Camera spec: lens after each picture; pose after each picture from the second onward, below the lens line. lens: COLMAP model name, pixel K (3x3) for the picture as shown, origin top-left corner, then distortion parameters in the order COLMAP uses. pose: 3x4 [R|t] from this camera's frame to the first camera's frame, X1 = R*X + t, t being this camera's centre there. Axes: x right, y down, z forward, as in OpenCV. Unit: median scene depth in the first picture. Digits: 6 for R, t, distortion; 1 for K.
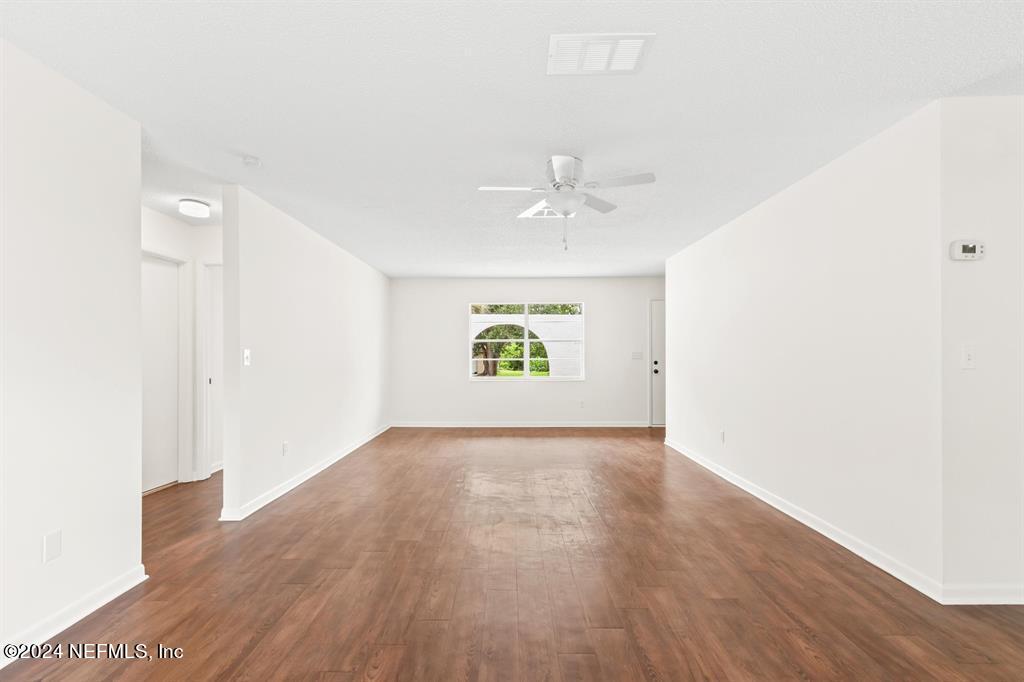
lens RADIAL K [[480.2, 0, 493.0], [0, 480.2, 355.5], [0, 0, 1]] dist [0.011647, -0.000515]
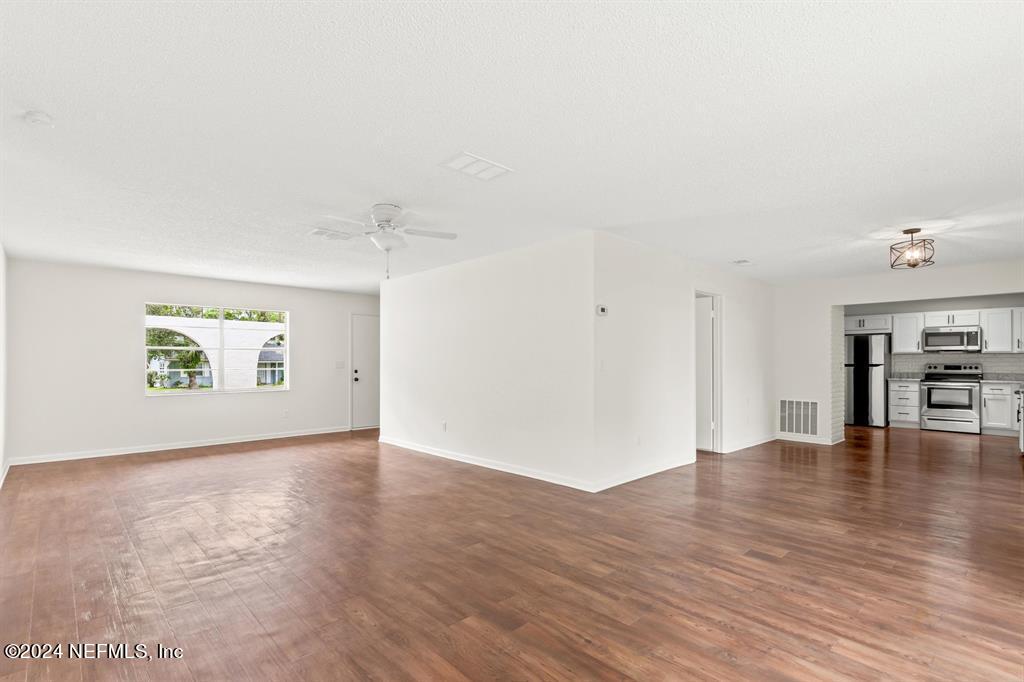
lens RADIAL K [[480.2, 0, 512.3], [0, 480.2, 358.3], [0, 0, 1]] dist [0.011647, -0.000515]
pose [[0.718718, 0.008023, 0.695256, -0.214427], [0.002897, 0.999890, -0.014533, 0.002355], [-0.695296, 0.012460, 0.718615, -0.050351]]
